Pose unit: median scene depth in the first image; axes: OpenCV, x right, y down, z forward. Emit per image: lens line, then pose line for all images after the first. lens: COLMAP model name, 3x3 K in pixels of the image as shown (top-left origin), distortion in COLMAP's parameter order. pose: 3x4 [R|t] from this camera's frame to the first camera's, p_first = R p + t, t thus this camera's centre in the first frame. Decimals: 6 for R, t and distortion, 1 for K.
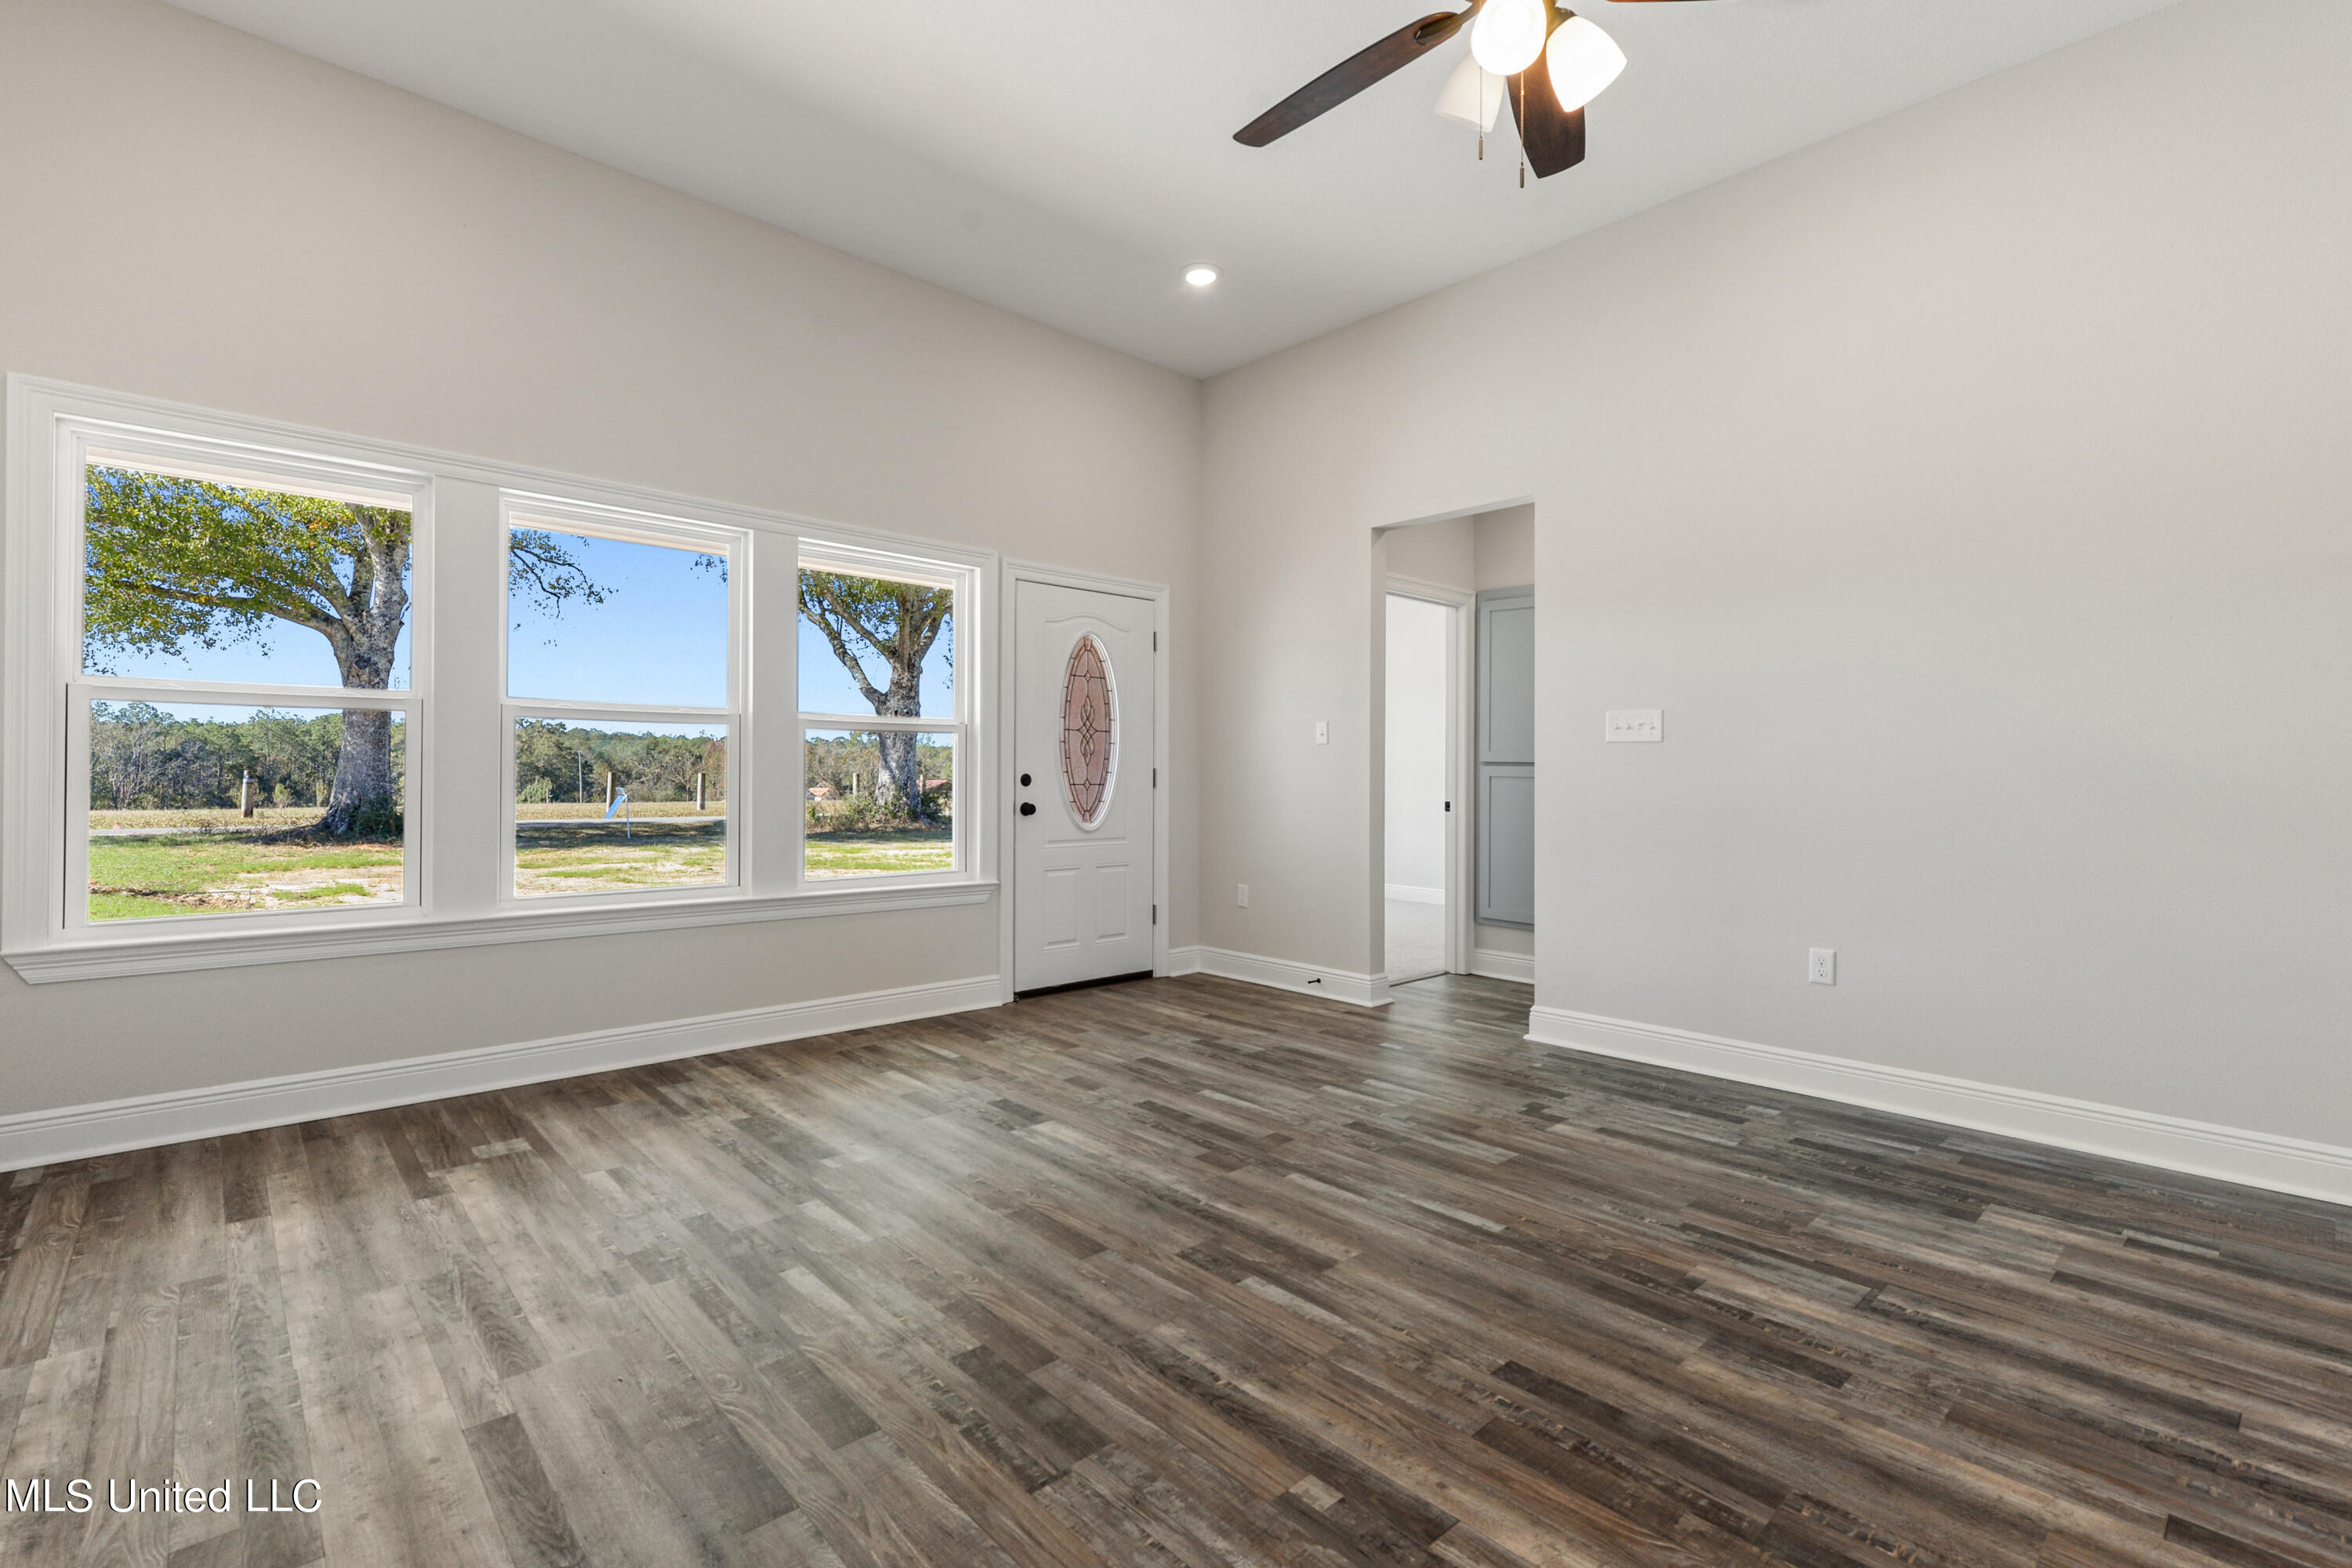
lens RADIAL K [[1070.8, 0, 1169.0], [0, 1070.8, 769.3], [0, 0, 1]] dist [0.009834, -0.004852]
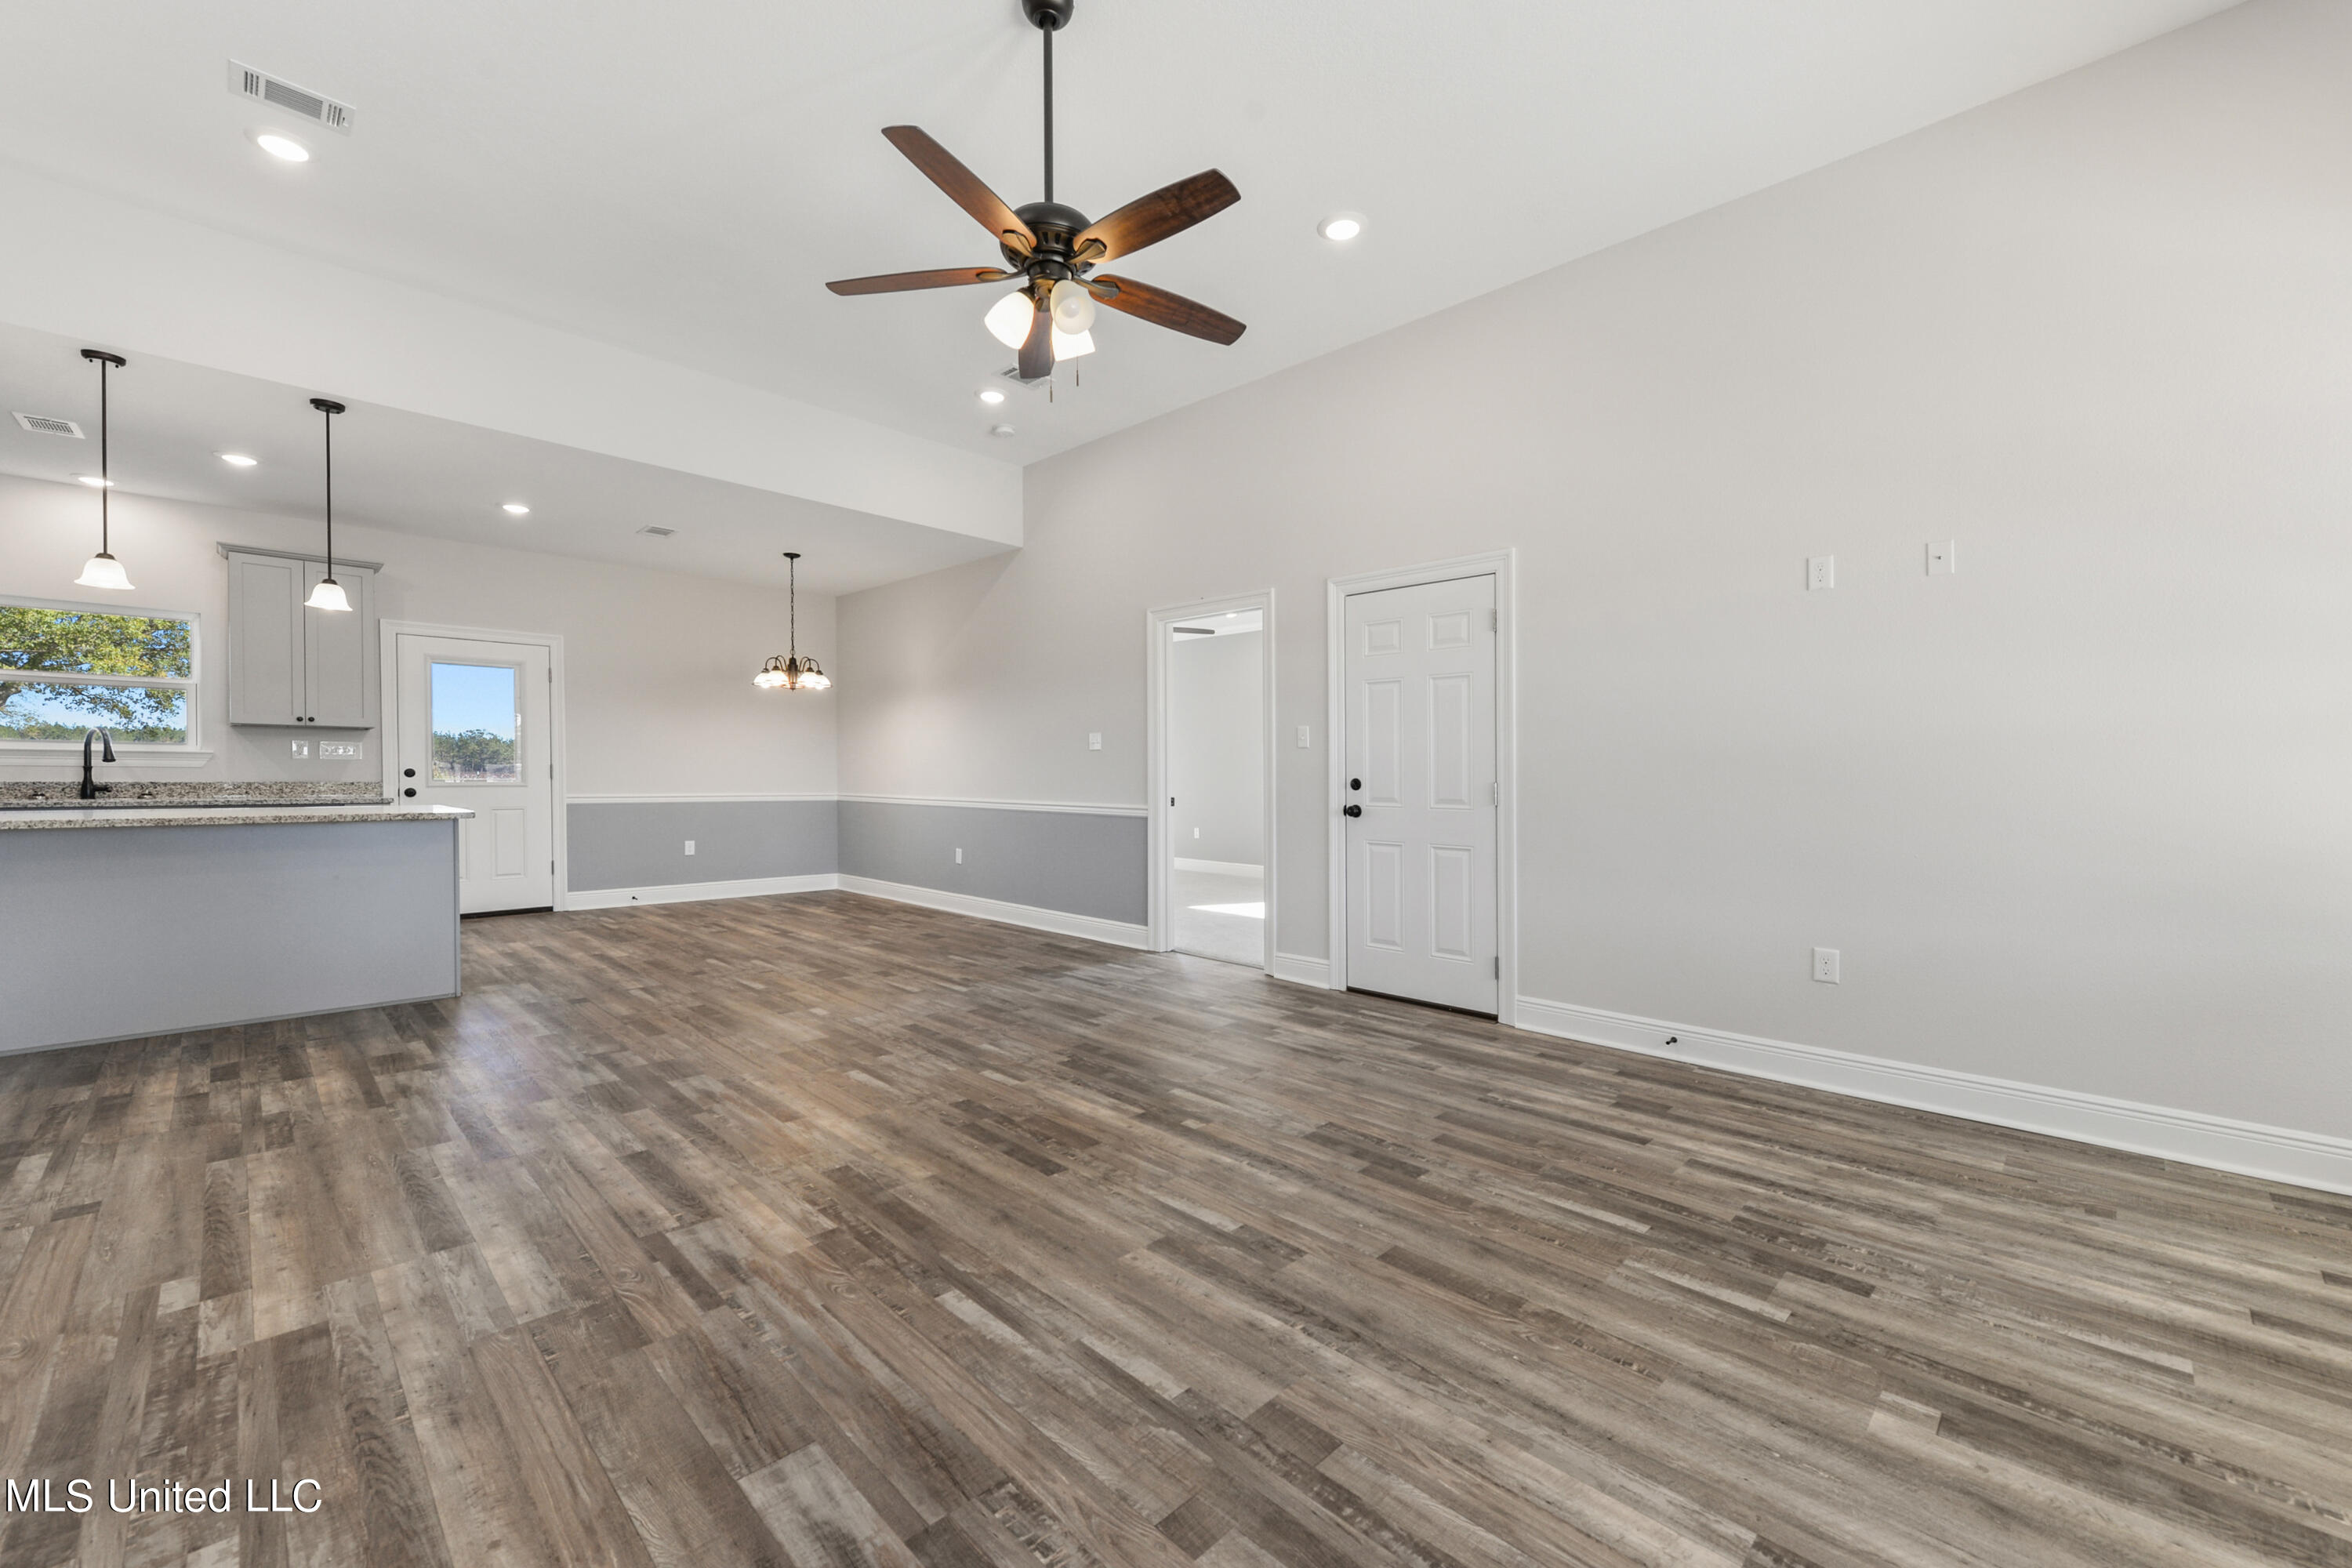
lens RADIAL K [[926.5, 0, 1162.7], [0, 926.5, 788.6], [0, 0, 1]] dist [0.009200, -0.000879]
pose [[-0.999367, -0.018037, -0.030675, 0.171791], [-0.018344, 0.999784, 0.009758, 0.011598], [0.030493, 0.010314, -0.999482, 1.818811]]
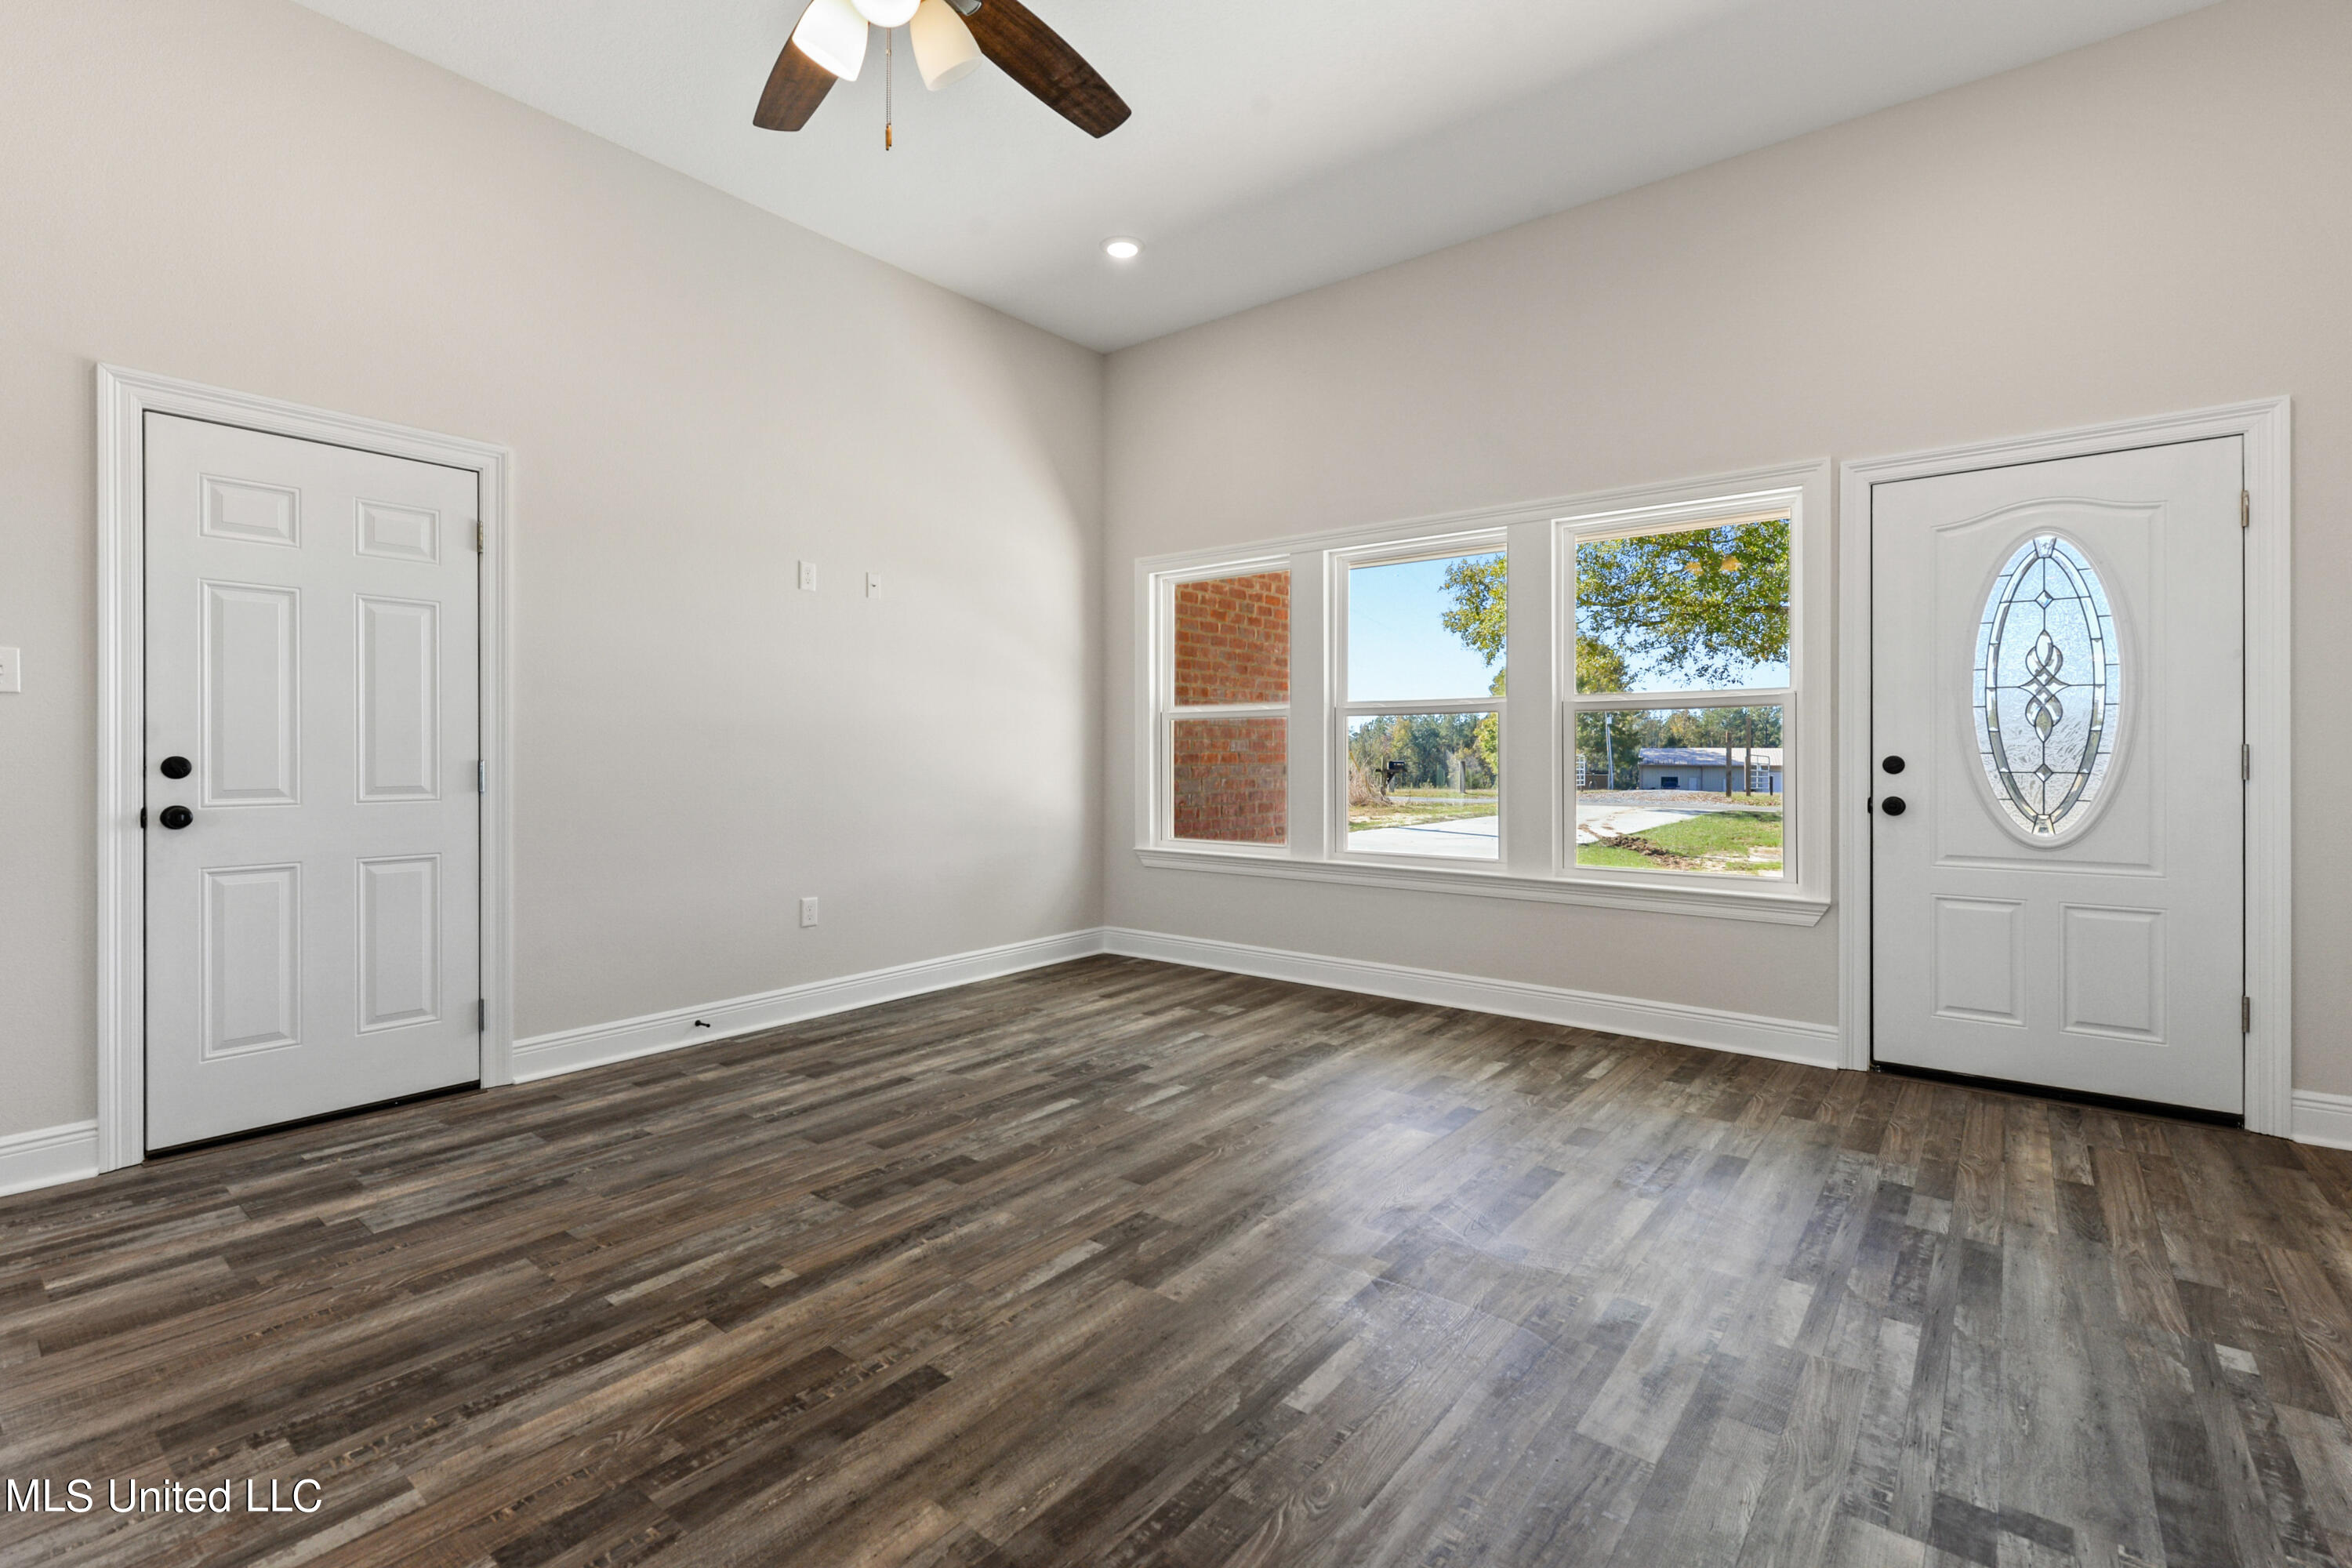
lens RADIAL K [[1070.8, 0, 1137.7], [0, 1070.8, 757.6], [0, 0, 1]] dist [0.009834, -0.004852]
pose [[0.128858, -0.005808, -0.991646, 1.025846], [0.004418, 0.999976, -0.005282, 0.012986], [0.991653, -0.003701, 0.128881, 0.843709]]
